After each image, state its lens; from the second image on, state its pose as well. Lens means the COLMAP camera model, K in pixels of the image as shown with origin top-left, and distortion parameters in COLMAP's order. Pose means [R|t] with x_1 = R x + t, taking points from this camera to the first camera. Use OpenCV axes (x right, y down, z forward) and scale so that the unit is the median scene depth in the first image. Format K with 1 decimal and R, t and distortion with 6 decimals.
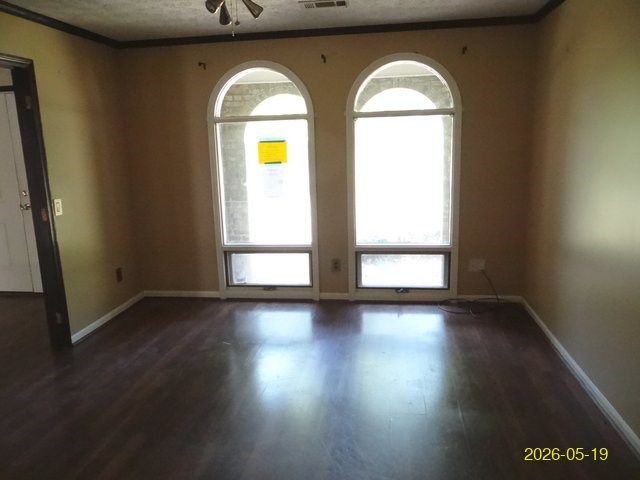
lens RADIAL K [[457.1, 0, 320.3], [0, 457.1, 230.9], [0, 0, 1]] dist [0.006217, 0.002445]
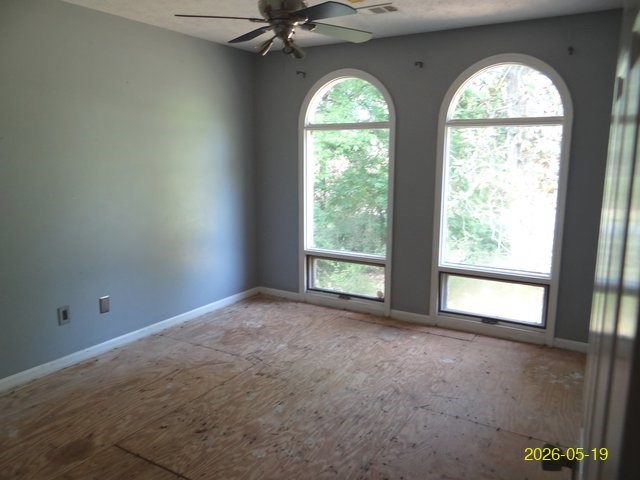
lens RADIAL K [[507.4, 0, 318.3], [0, 507.4, 238.7], [0, 0, 1]] dist [0.000994, 0.003555]
pose [[0.921873, 0.098964, -0.374641, 0.260706], [-0.103770, 0.994574, 0.007379, -0.001481], [0.373339, 0.032074, 0.927141, -0.040178]]
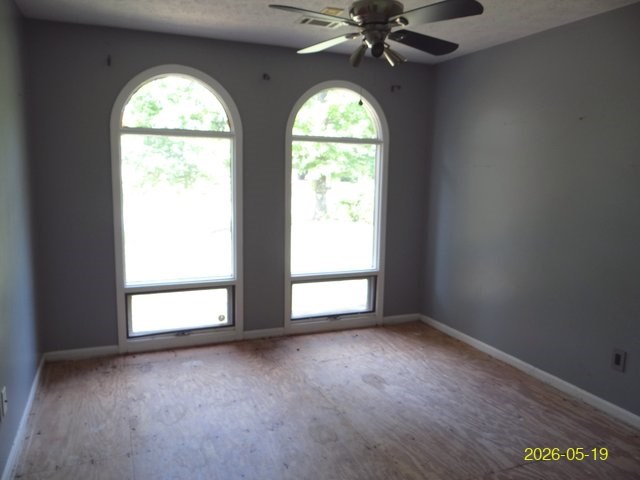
lens RADIAL K [[516.6, 0, 320.7], [0, 516.6, 230.4], [0, 0, 1]] dist [0.006305, 0.003581]
pose [[0.853026, -0.013222, 0.521701, -0.123788], [0.047734, 0.997465, -0.052769, -0.000069], [-0.519681, 0.069916, 0.851495, 0.017002]]
